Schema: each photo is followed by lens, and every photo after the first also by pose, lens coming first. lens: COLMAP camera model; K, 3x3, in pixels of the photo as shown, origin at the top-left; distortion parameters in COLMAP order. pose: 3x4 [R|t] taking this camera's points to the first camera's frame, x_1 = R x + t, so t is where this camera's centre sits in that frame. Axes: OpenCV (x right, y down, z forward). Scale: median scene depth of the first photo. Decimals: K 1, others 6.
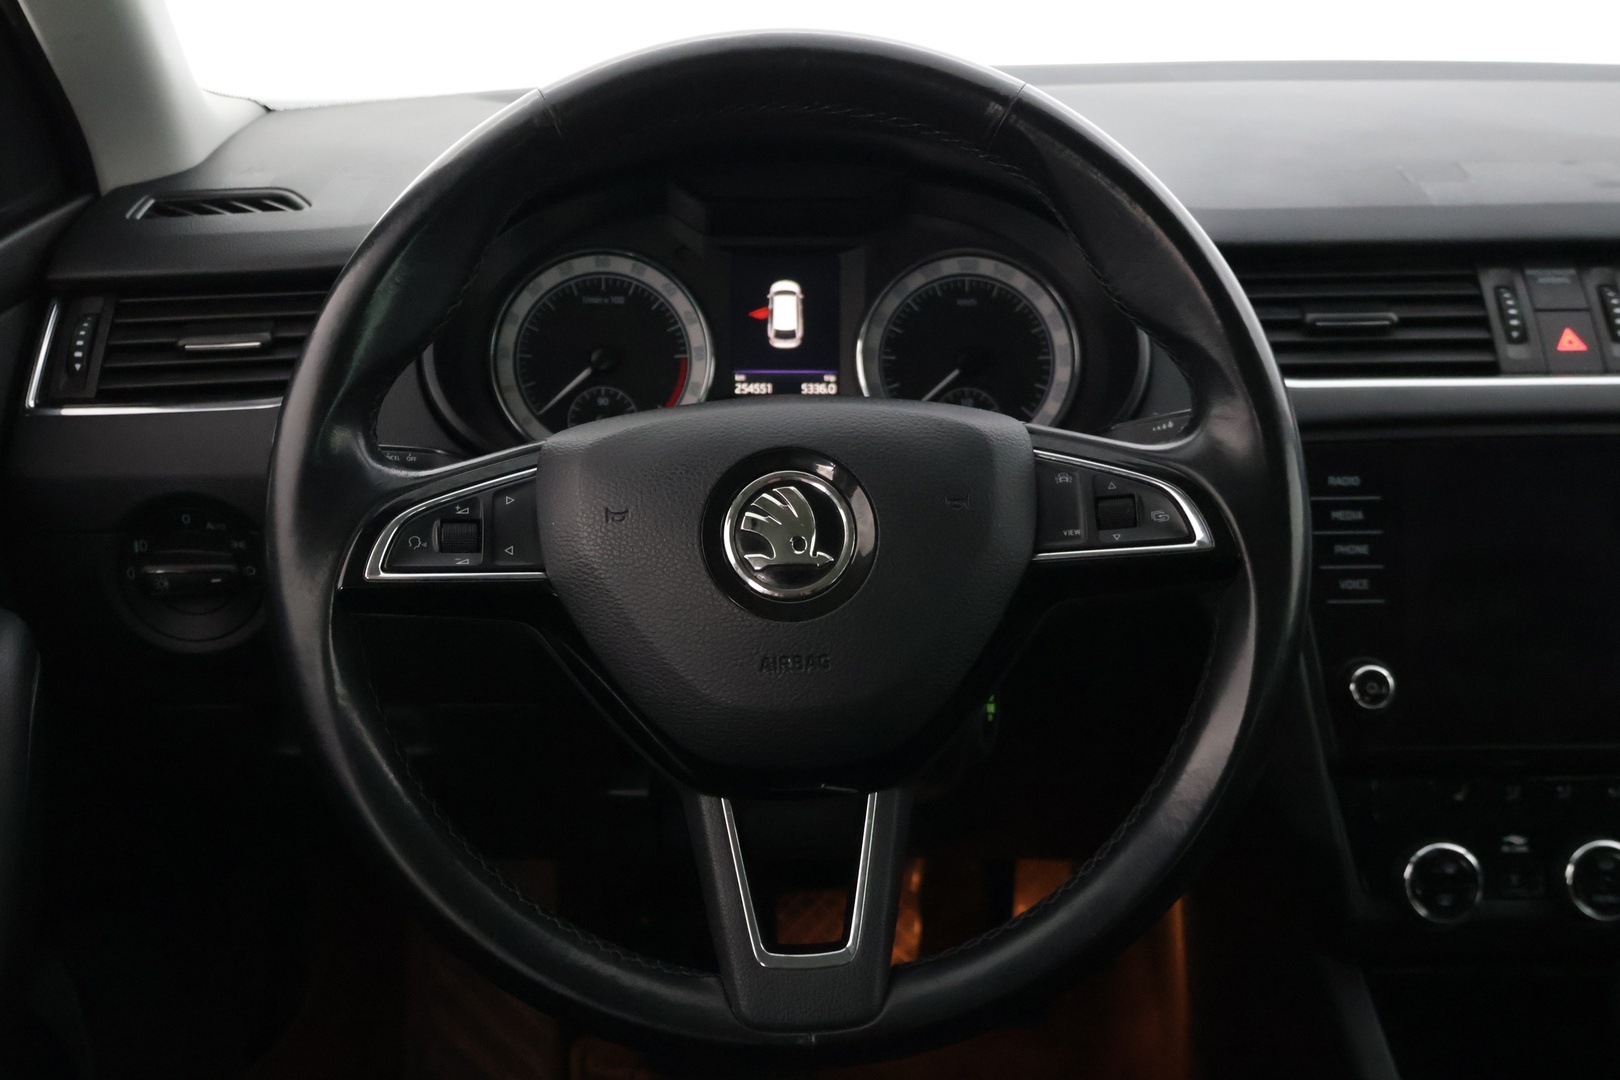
lens RADIAL K [[1799.0, 0, 809.8], [0, 1799.0, 539.8], [0, 0, 1]] dist [-0.001260, 0.000000]
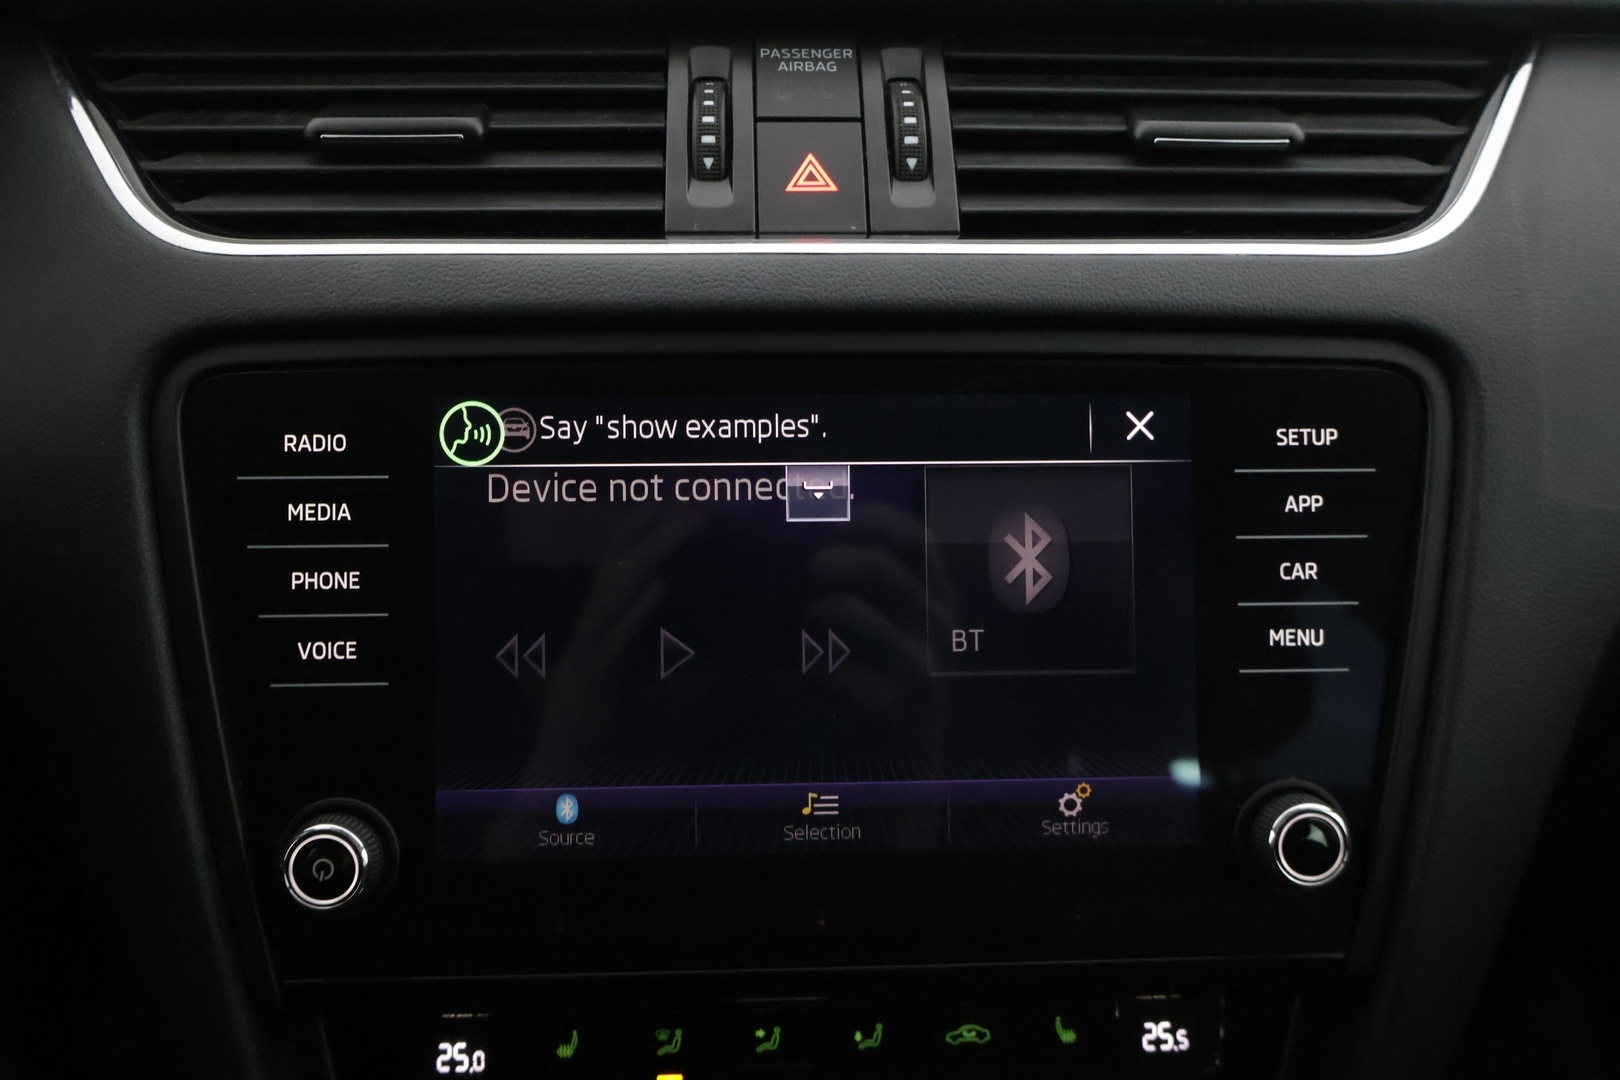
lens RADIAL K [[1429.1, 0, 803.5], [0, 1429.1, 543.5], [0, 0, 1]] dist [-0.002212, -0.012778]
pose [[0.999551, 0.004404, 0.029636, 0.417344], [-0.005896, 0.998709, 0.050459, -0.025332], [-0.029376, -0.050611, 0.998286, 0.592704]]
